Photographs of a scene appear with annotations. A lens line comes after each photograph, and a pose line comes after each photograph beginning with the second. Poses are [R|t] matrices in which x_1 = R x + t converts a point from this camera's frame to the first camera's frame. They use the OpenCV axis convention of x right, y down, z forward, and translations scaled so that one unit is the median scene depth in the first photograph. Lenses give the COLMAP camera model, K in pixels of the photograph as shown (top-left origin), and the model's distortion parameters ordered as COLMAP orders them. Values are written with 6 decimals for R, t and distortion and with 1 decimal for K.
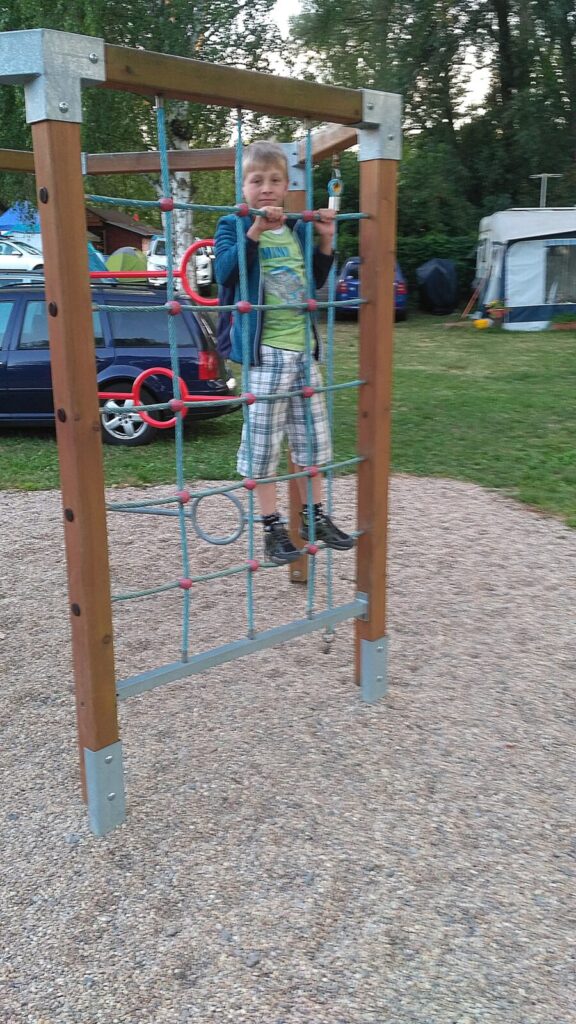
lens RADIAL K [[902.5, 0, 287.1], [0, 902.5, 502.7], [0, 0, 1]] dist [0.076890, -0.153537]
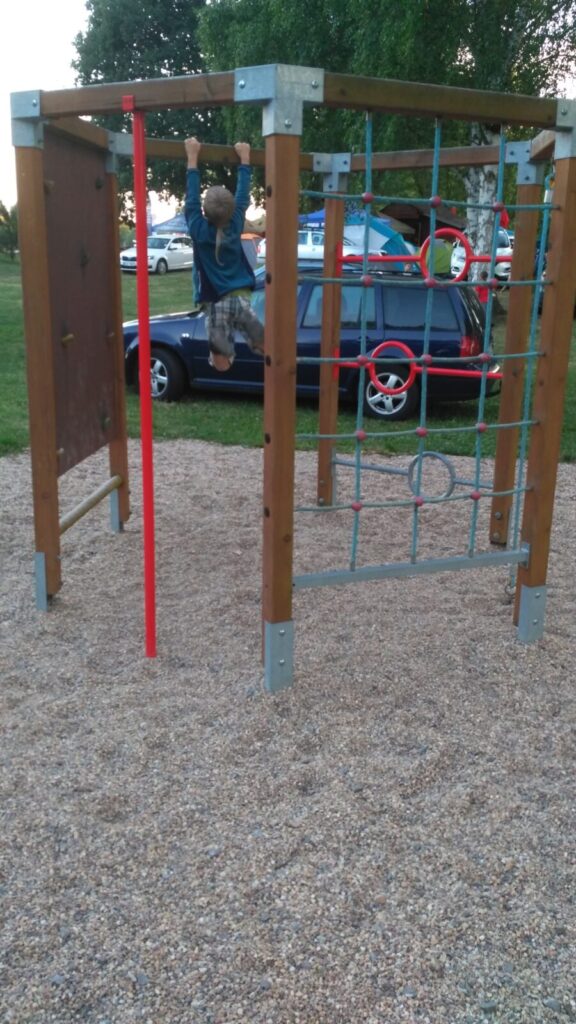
lens RADIAL K [[902.5, 0, 291.5], [0, 902.5, 508.6], [0, 0, 1]] dist [0.076890, -0.153537]
pose [[0.944912, 0.107421, -0.309196, 0.183968], [-0.103426, 0.994204, 0.029335, 0.065412], [0.310555, 0.004260, 0.950546, -0.201500]]
